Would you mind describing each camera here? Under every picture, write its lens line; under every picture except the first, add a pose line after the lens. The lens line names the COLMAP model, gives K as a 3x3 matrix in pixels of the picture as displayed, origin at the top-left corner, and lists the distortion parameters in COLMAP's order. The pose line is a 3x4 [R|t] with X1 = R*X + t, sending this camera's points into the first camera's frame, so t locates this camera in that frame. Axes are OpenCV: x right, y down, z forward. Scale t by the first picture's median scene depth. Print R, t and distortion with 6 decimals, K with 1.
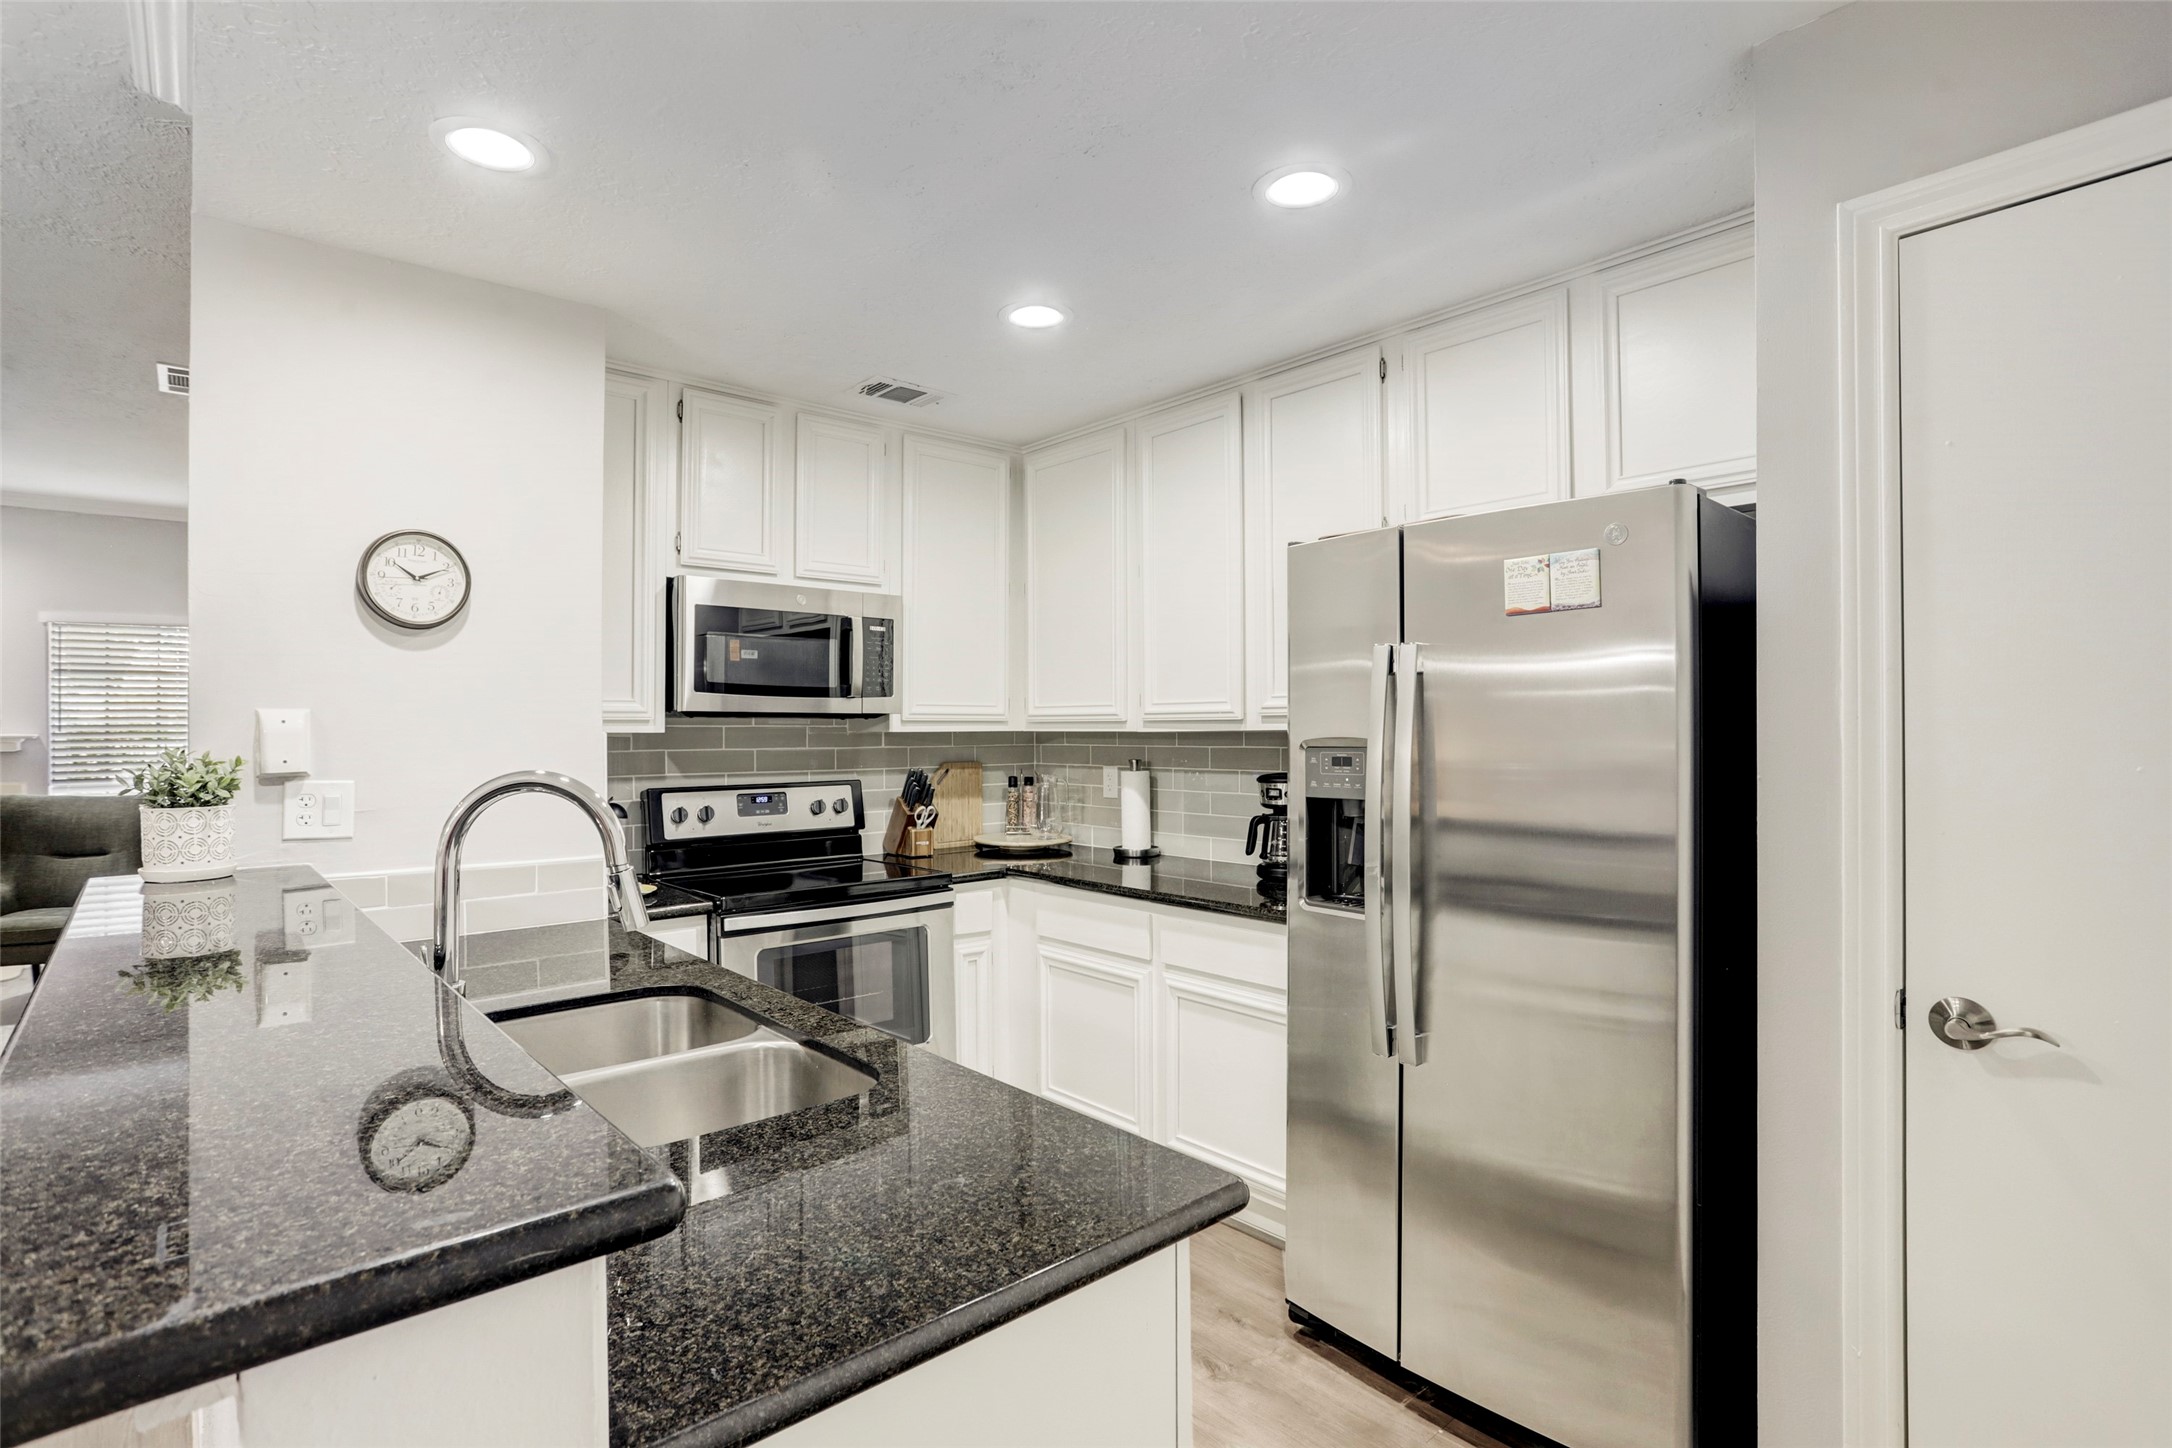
lens RADIAL K [[1050.6, 0, 1086.0], [0, 1050.6, 724.0], [0, 0, 1]] dist [-0.045179, 0.020732]
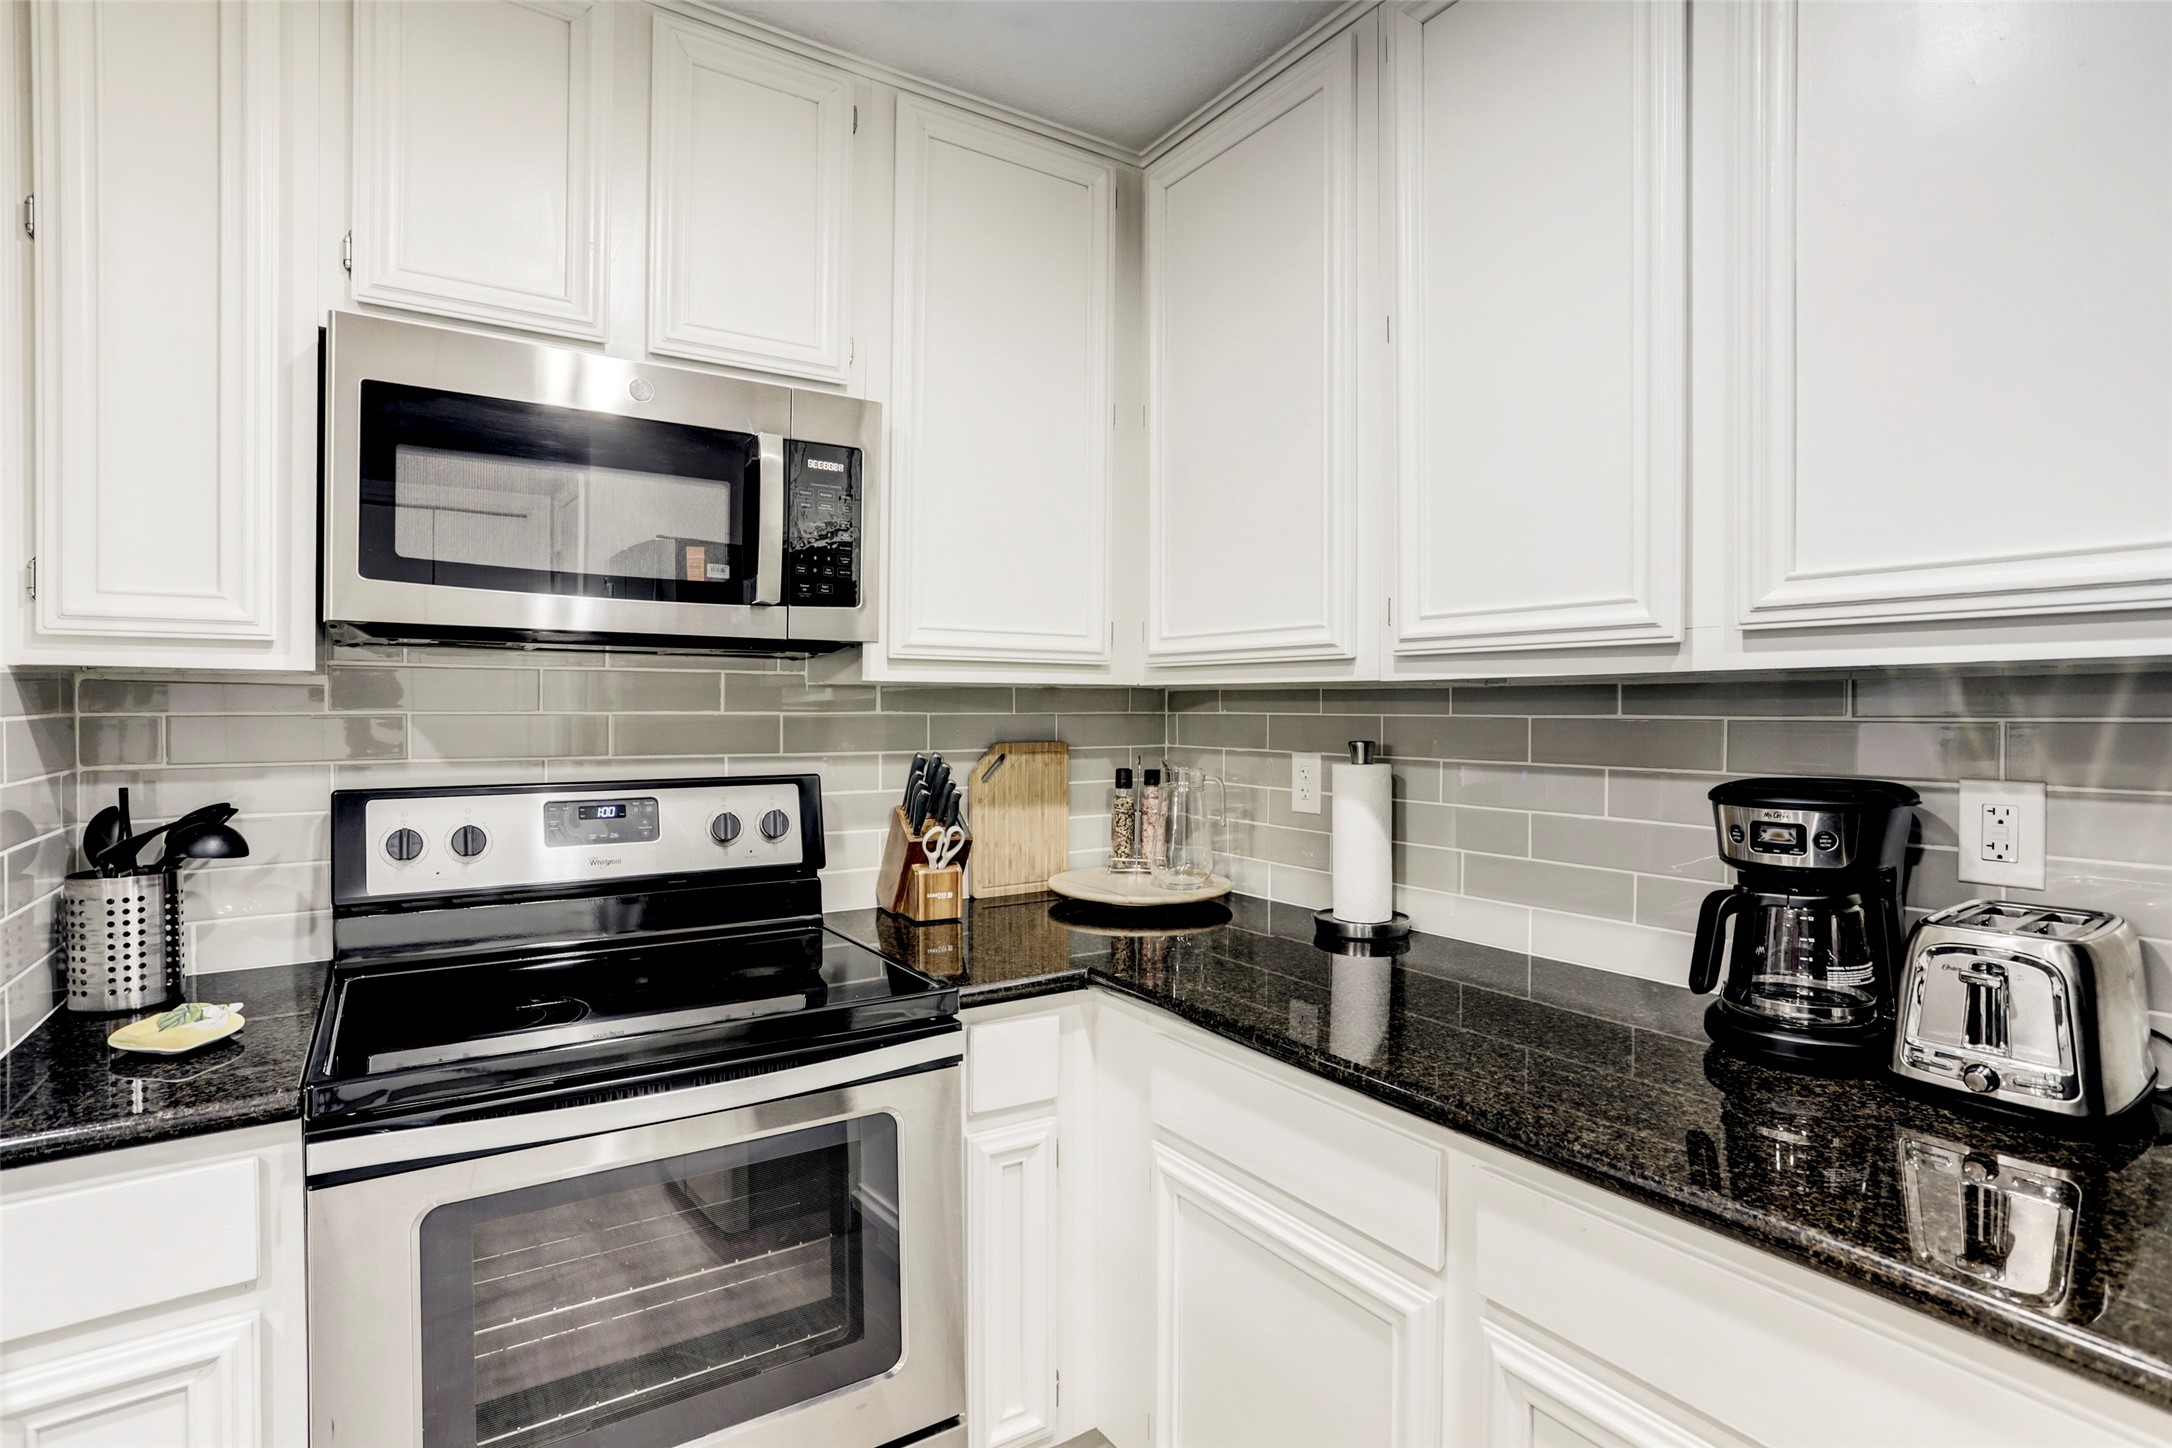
lens RADIAL K [[1098.7, 0, 997.7], [0, 1098.7, 718.8], [0, 0, 1]] dist [-0.045899, 0.025554]
pose [[0.975370, 0.008391, -0.220417, -0.007705], [-0.004639, 0.999835, 0.017537, 0.015492], [0.220528, -0.016082, 0.975248, 0.472779]]
